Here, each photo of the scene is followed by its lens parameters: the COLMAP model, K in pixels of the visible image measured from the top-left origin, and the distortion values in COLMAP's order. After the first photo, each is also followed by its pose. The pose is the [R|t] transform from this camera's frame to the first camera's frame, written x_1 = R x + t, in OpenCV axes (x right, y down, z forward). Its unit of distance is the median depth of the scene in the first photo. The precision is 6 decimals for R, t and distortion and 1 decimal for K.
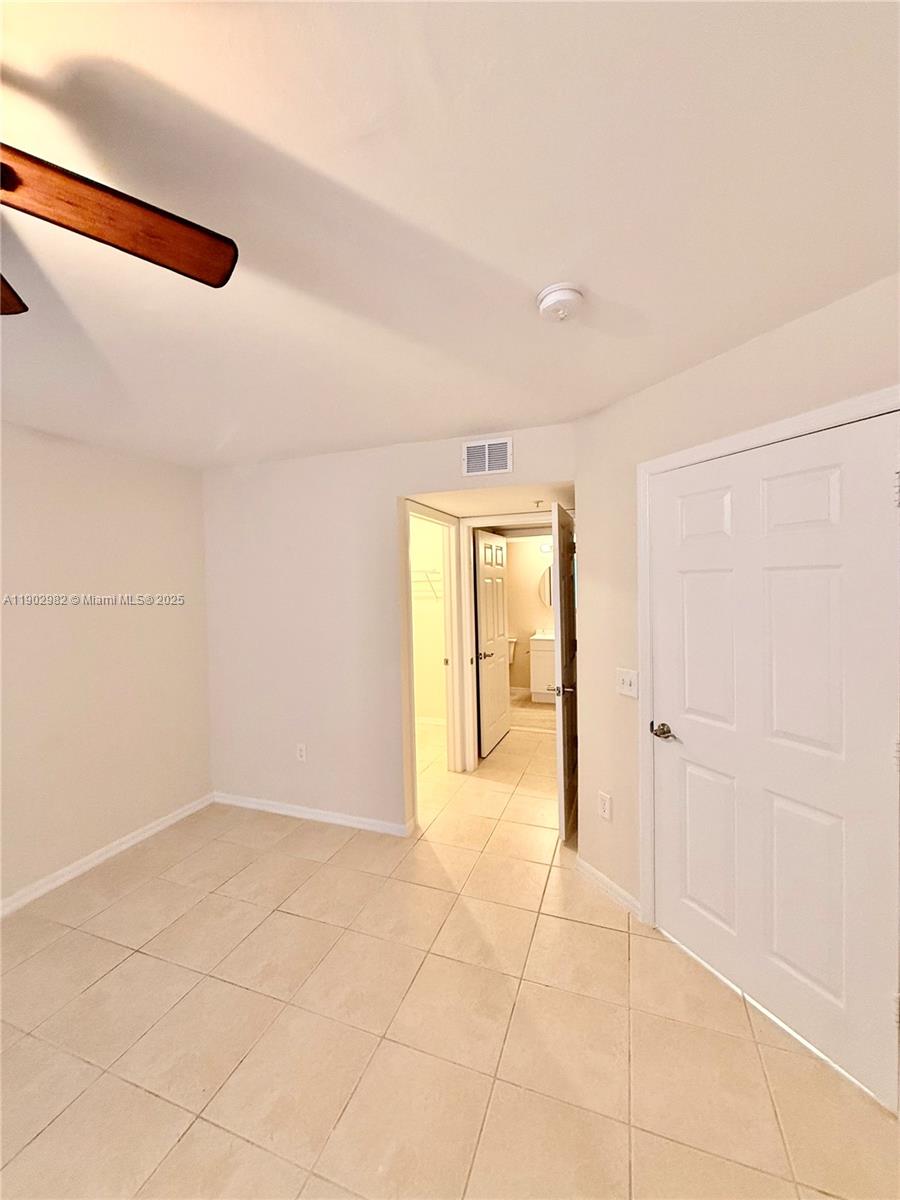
lens RADIAL K [[476.4, 0, 454.2], [0, 476.4, 602.4], [0, 0, 1]] dist [-0.000419, 0.000280]
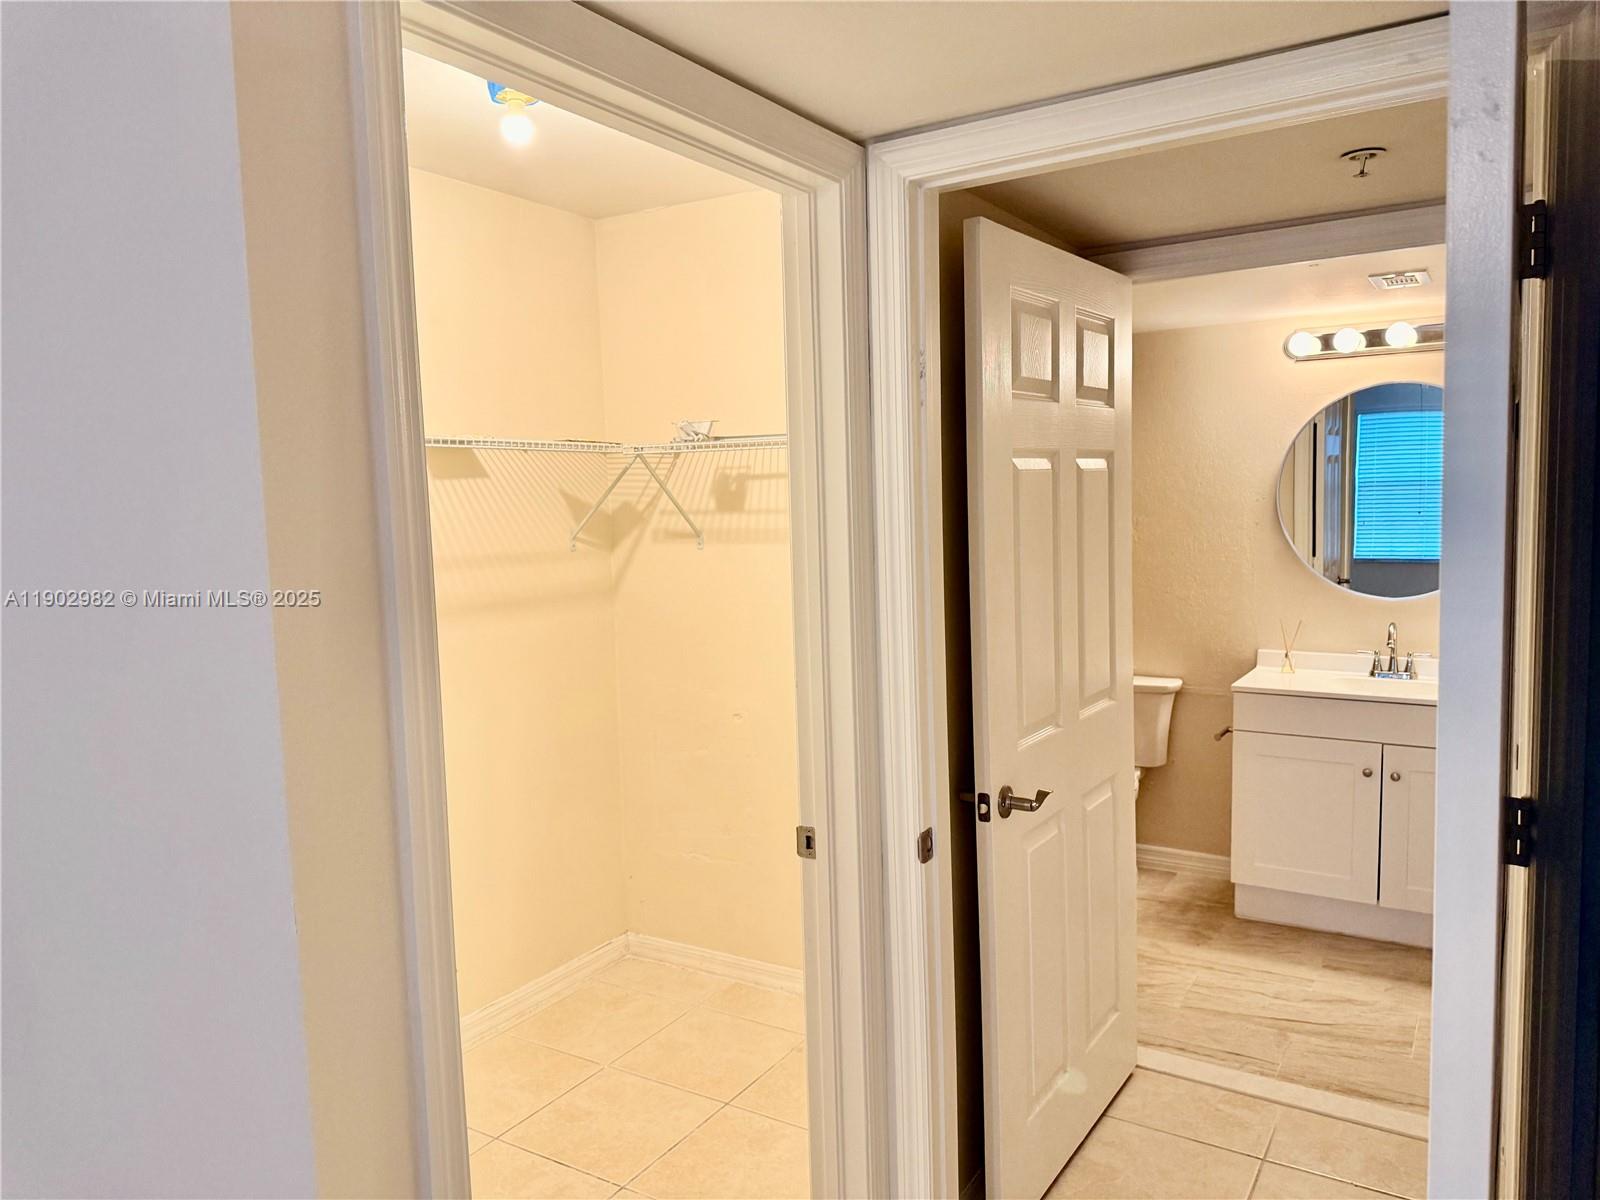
lens RADIAL K [[1145.1, 0, 796.9], [0, 1145.1, 597.2], [0, 0, 1]] dist [0.028746, -0.012600]
pose [[0.977491, 0.017214, -0.210275, 0.073704], [-0.005781, 0.998477, 0.054869, -0.011179], [0.210900, -0.052418, 0.976101, 0.432078]]
